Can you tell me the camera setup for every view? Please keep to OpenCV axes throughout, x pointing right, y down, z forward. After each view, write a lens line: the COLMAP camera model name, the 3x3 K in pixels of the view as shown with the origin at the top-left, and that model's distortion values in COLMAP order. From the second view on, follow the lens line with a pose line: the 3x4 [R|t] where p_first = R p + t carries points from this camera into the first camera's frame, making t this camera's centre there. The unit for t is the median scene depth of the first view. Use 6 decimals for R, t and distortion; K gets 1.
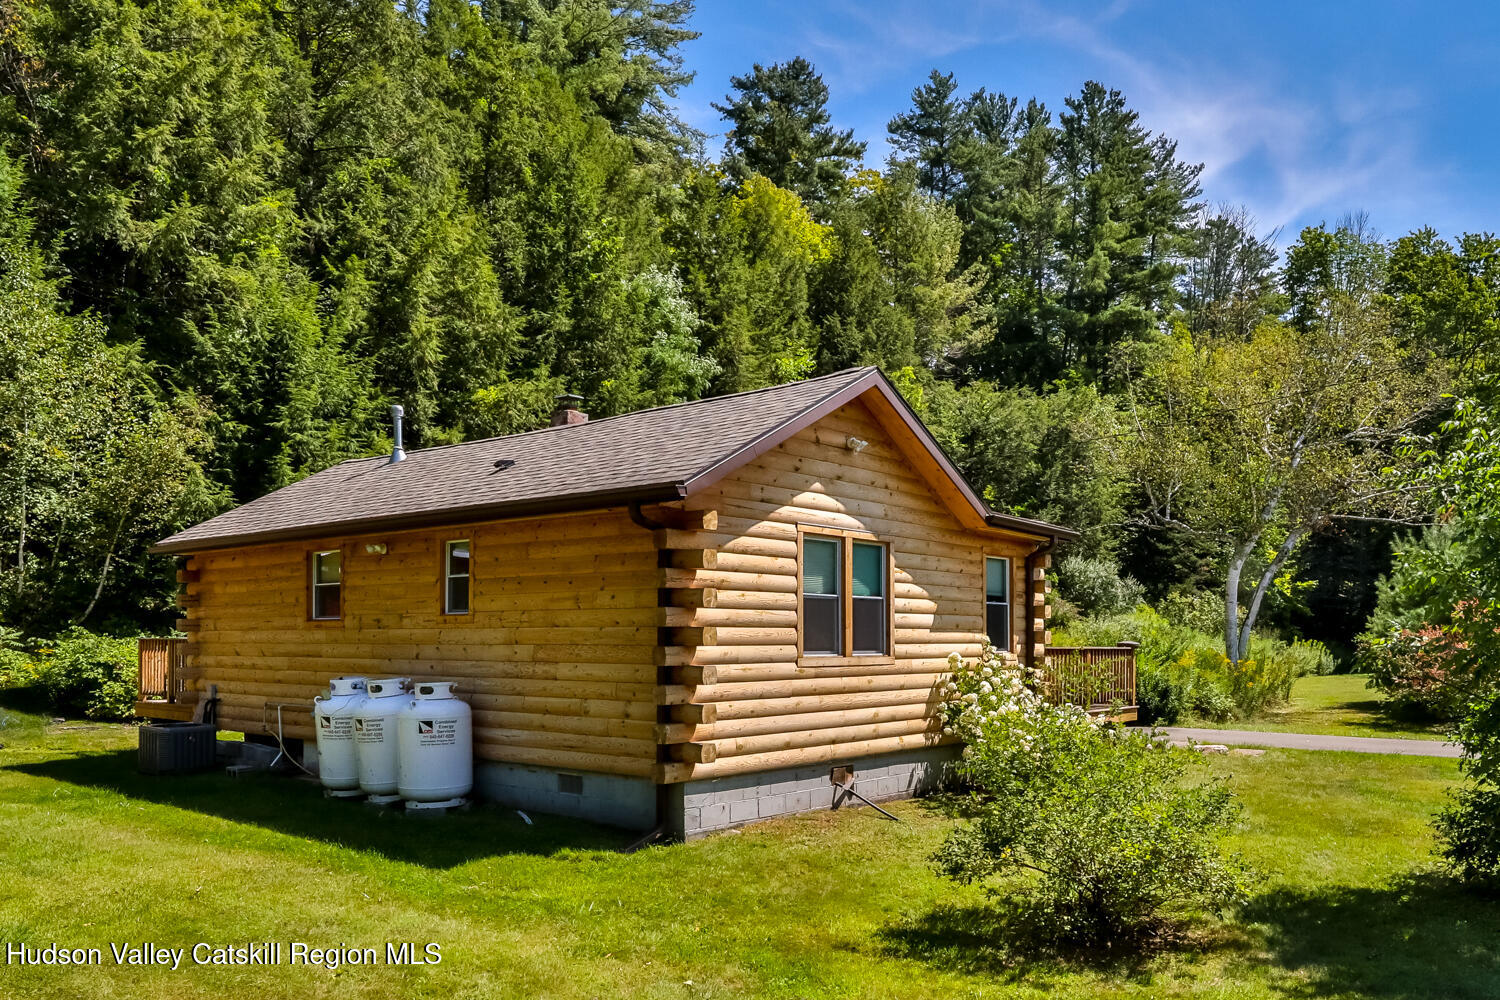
lens RADIAL K [[1096.4, 0, 838.3], [0, 1096.4, 606.6], [0, 0, 1]] dist [0.008916, 0.005660]
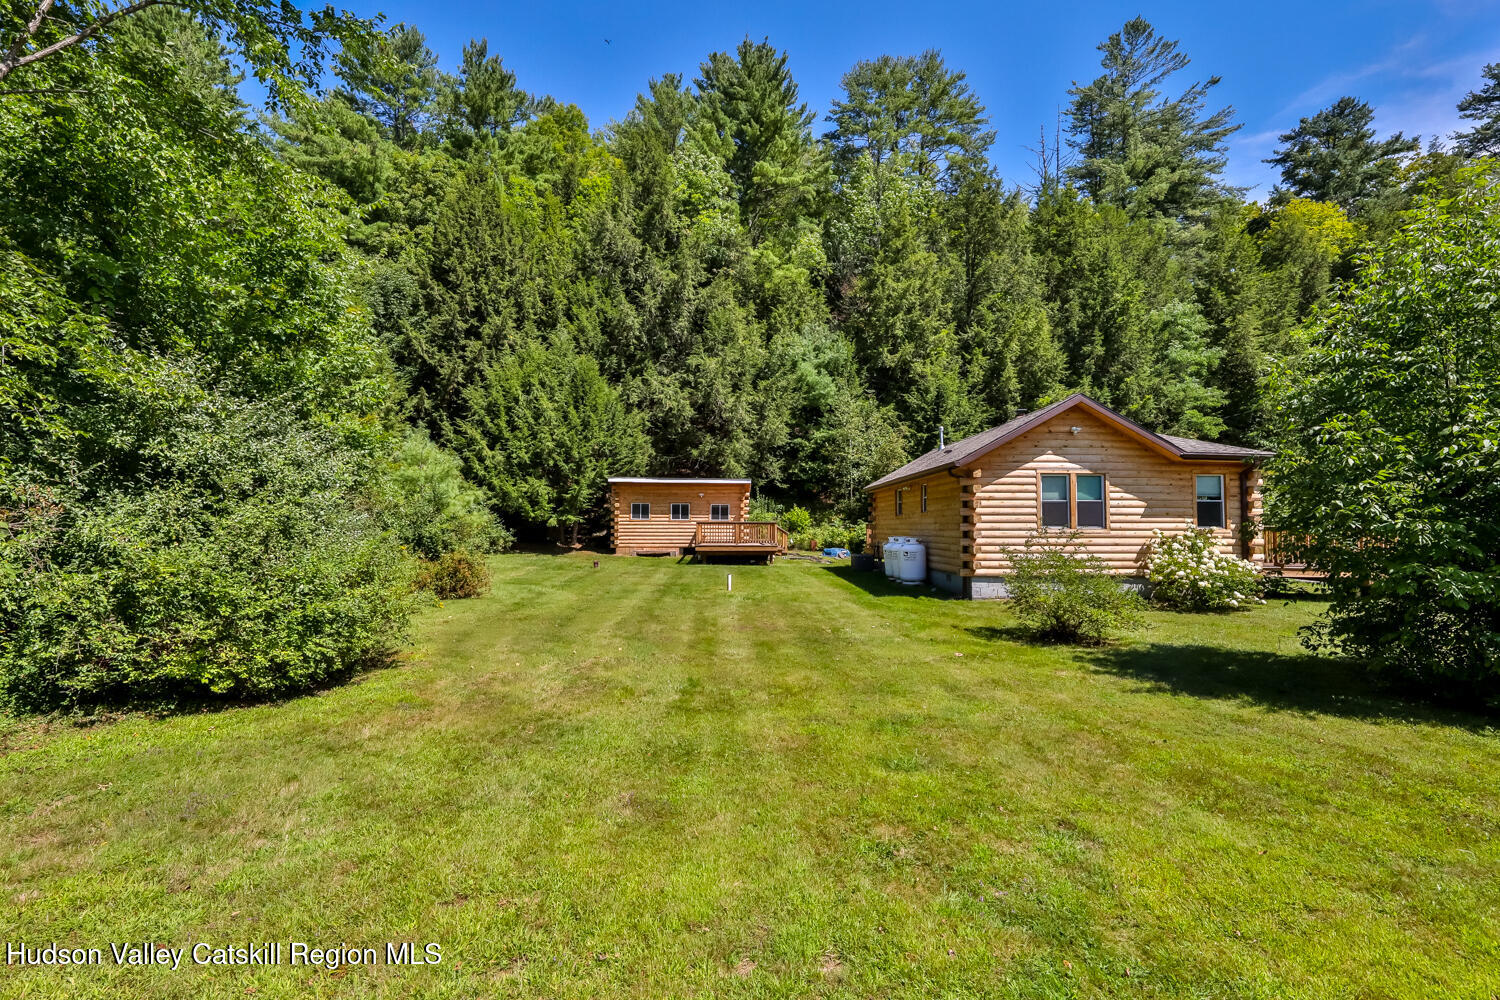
lens RADIAL K [[636.1, 0, 757.6], [0, 636.1, 494.3], [0, 0, 1]] dist [0.004200, -0.003923]
pose [[0.632409, -0.039972, -0.773603, 0.168053], [0.017667, 0.999152, -0.037183, 0.003923], [0.774433, 0.009847, 0.632579, -0.077886]]
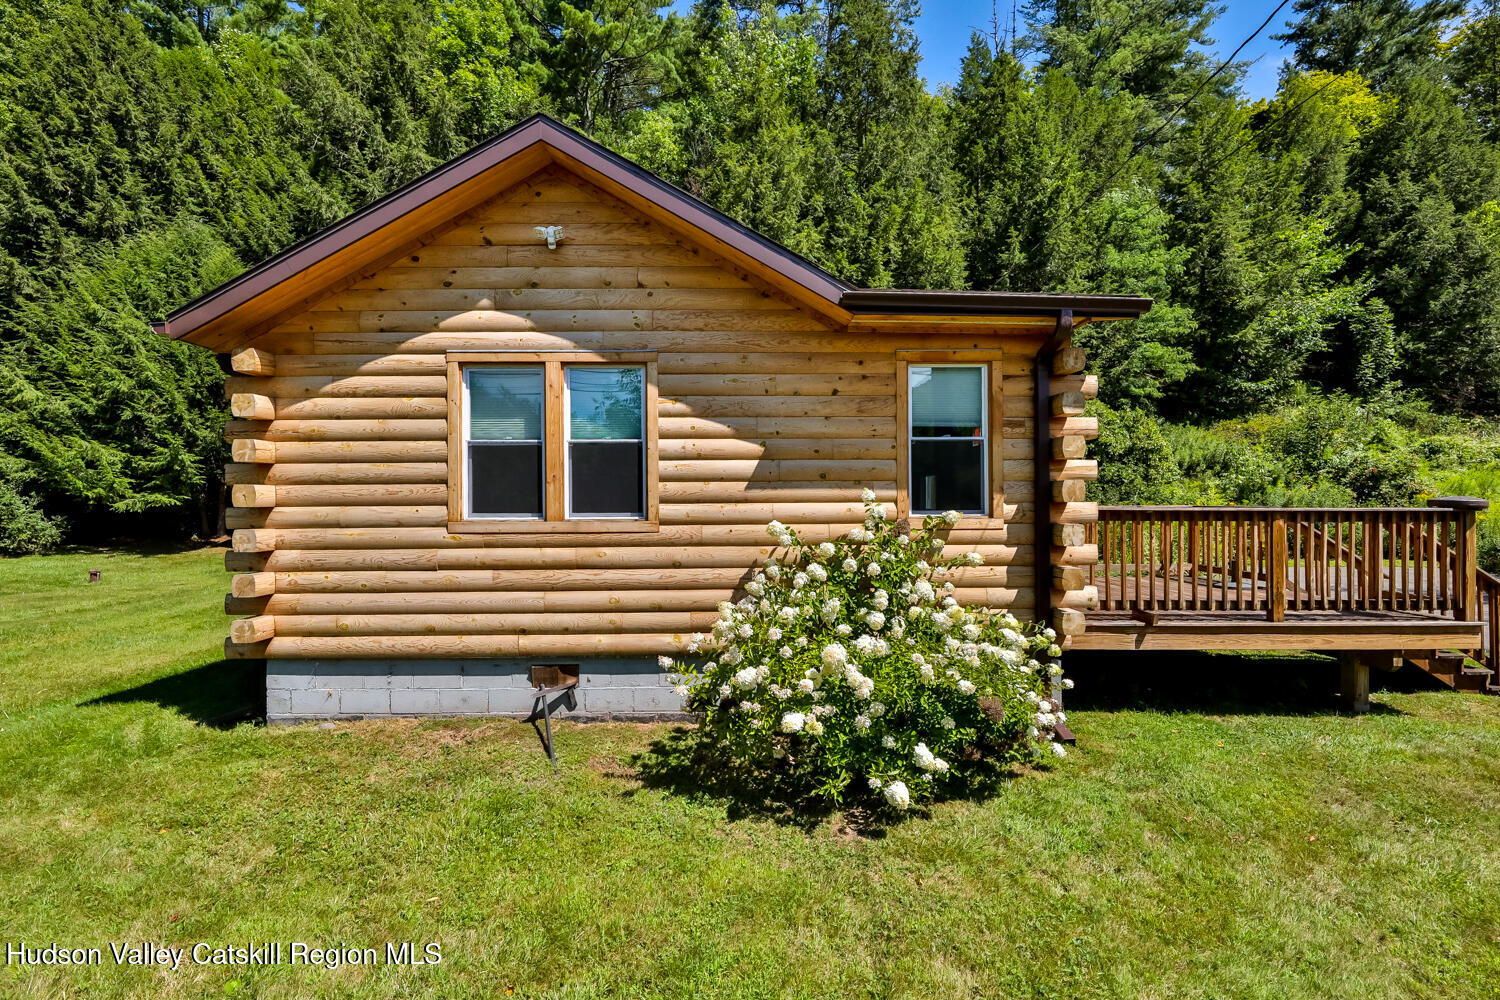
lens RADIAL K [[636.1, 0, 752.4], [0, 636.1, 514.7], [0, 0, 1]] dist [0.004200, -0.003923]
pose [[0.624826, 0.008710, -0.780716, 0.125176], [0.028359, 0.999025, 0.033842, 0.008729], [0.780249, -0.043286, 0.623969, 0.239147]]
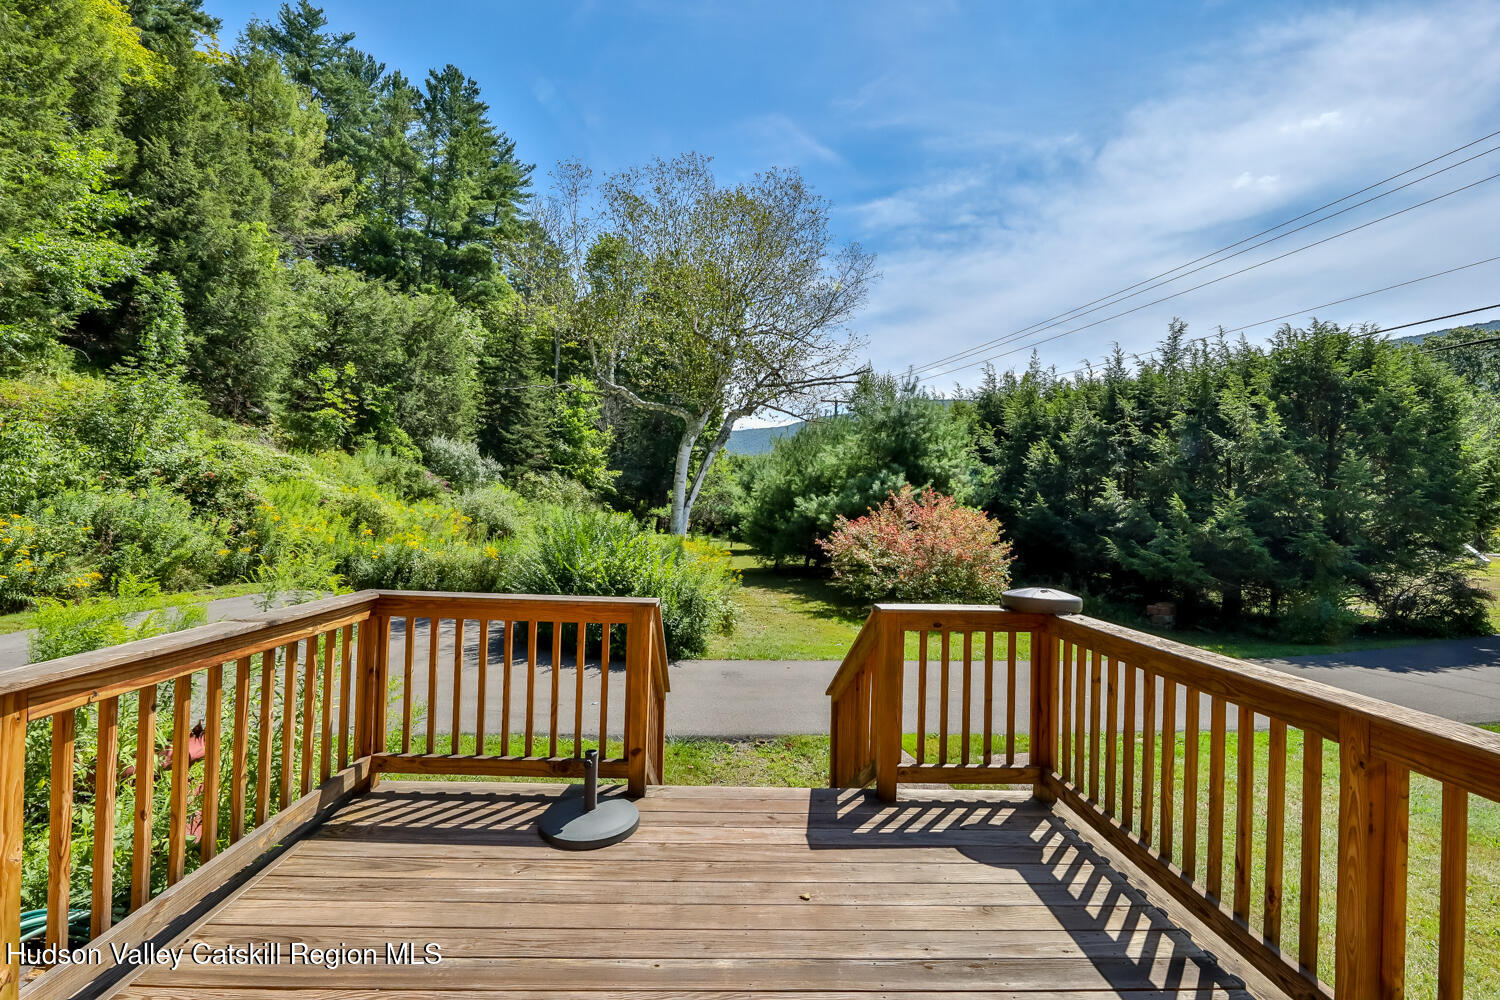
lens RADIAL K [[636.1, 0, 740.2], [0, 636.1, 505.6], [0, 0, 1]] dist [0.004200, -0.003923]
pose [[0.764253, 0.021433, 0.644560, 0.041054], [-0.041338, 0.999020, 0.015795, 0.004036], [-0.643590, -0.038716, 0.764391, 0.389455]]
